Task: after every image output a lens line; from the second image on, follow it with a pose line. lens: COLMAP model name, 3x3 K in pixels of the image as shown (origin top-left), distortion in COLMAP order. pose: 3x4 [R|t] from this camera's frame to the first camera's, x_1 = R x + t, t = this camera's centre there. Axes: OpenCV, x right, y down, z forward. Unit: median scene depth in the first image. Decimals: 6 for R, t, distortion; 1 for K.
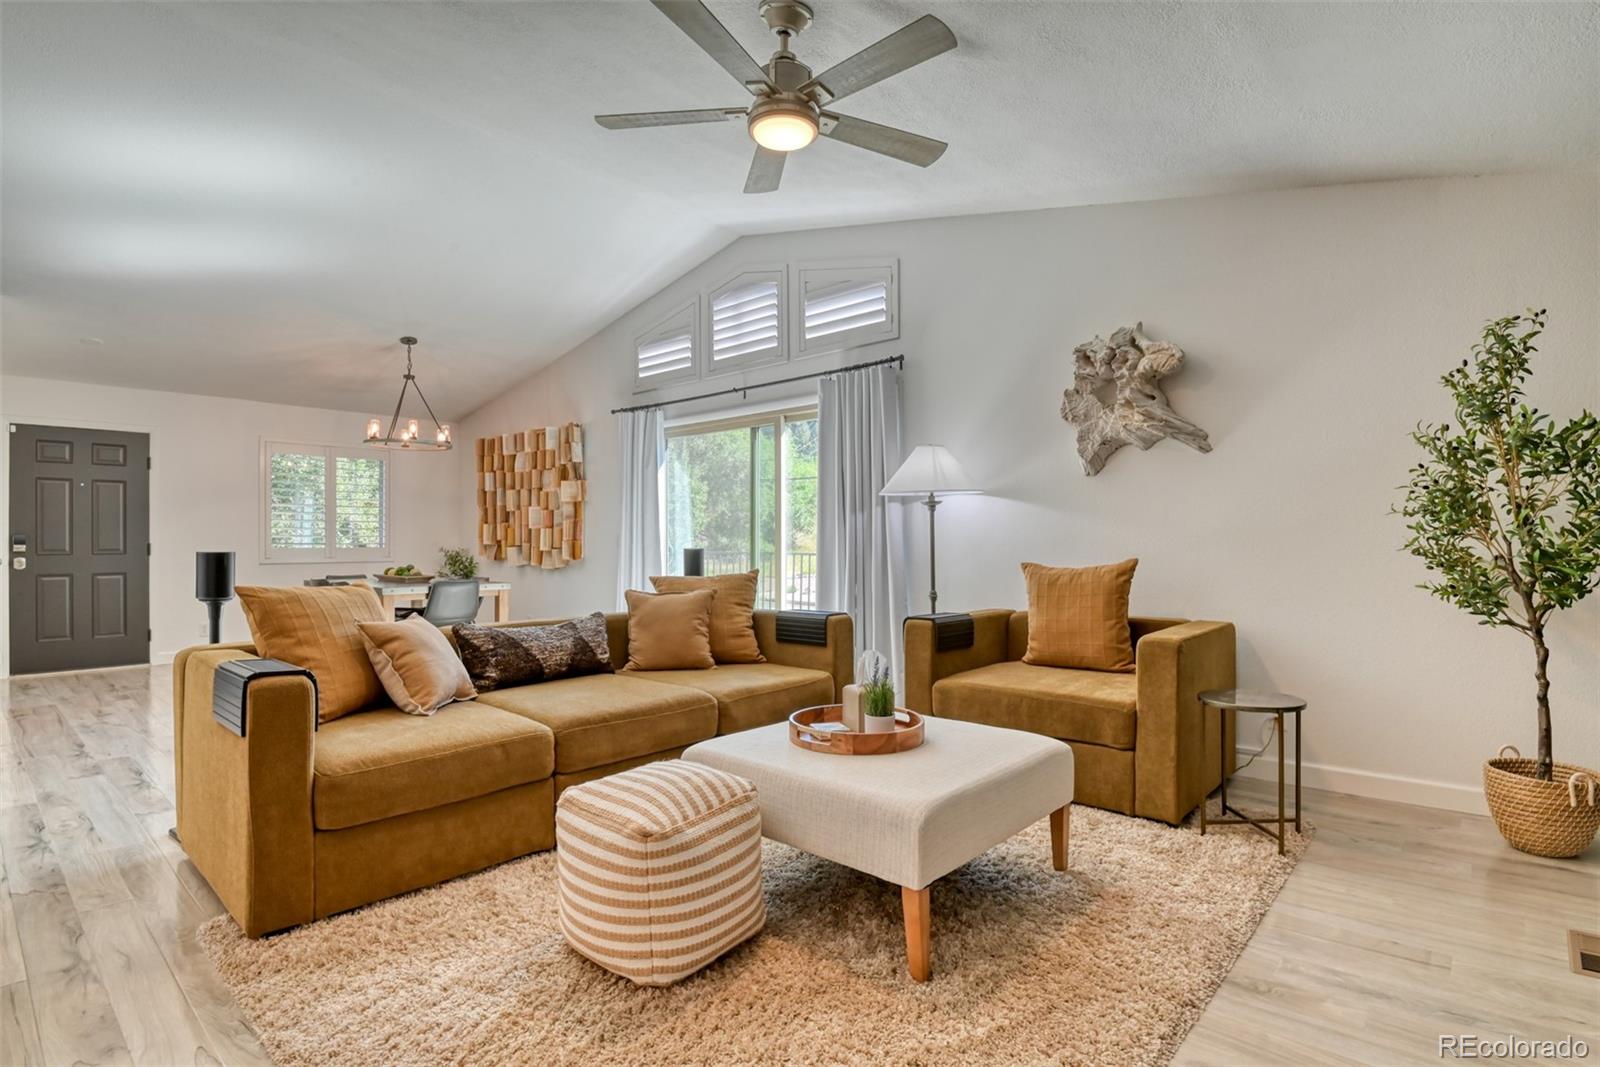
lens RADIAL K [[784.7, 0, 815.8], [0, 784.7, 539.1], [0, 0, 1]] dist [-0.027489, -0.003538]
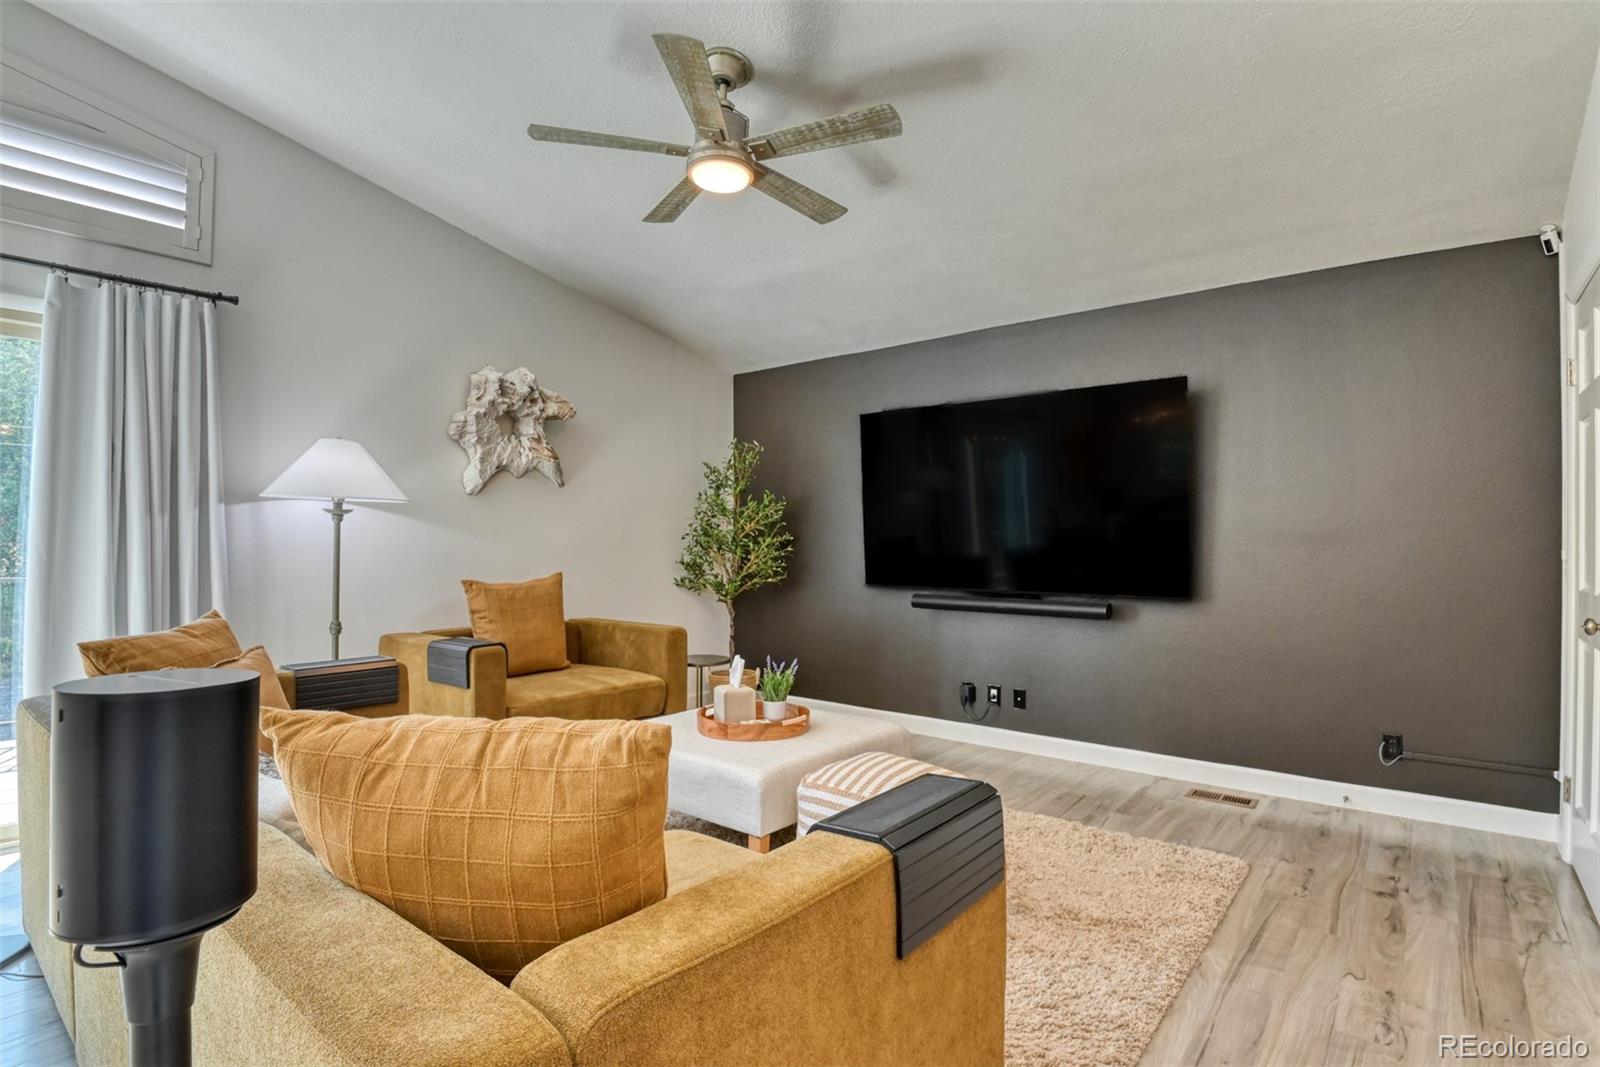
lens RADIAL K [[784.7, 0, 800.7], [0, 784.7, 535.6], [0, 0, 1]] dist [-0.027489, -0.003538]
pose [[-0.055712, 0.014216, 0.998346, -0.457355], [-0.007623, 0.999863, -0.014663, -0.008999], [-0.998418, -0.008427, -0.055596, 0.394741]]
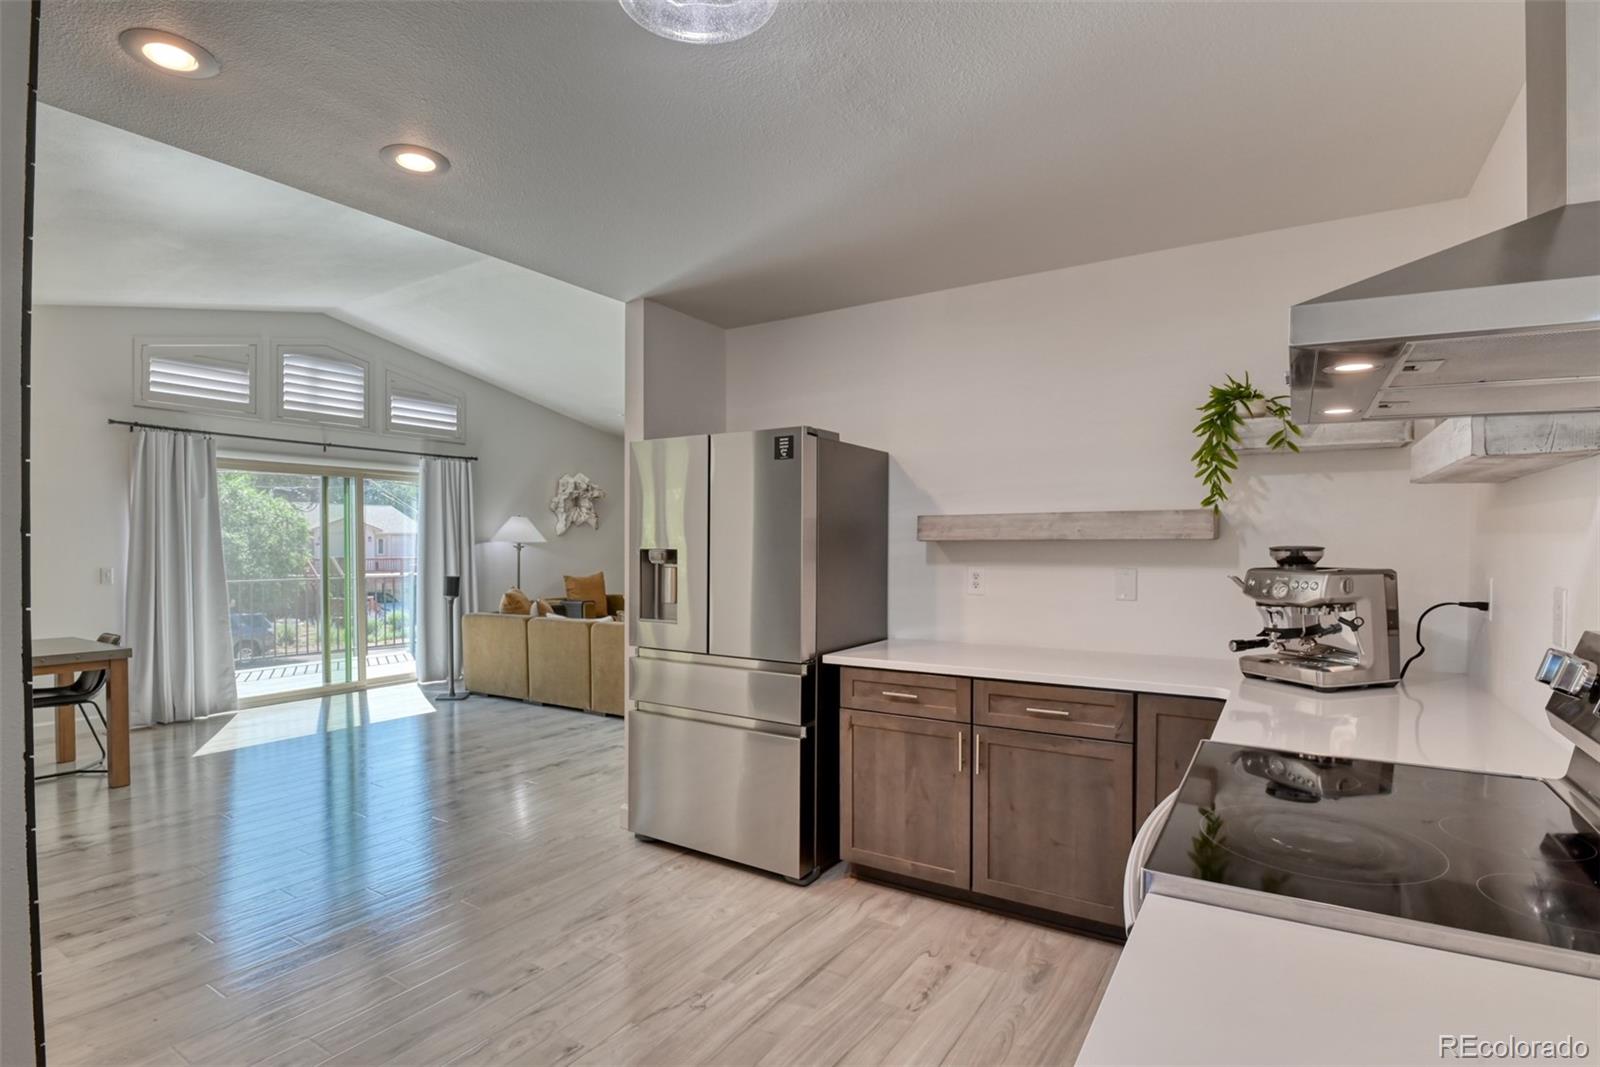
lens RADIAL K [[784.7, 0, 797.9], [0, 784.7, 549.2], [0, 0, 1]] dist [-0.027489, -0.003538]
pose [[-0.154595, -0.003011, 0.987973, -1.242394], [0.001425, 0.999994, 0.003271, -0.031454], [-0.987977, 0.001914, -0.154589, 0.431901]]
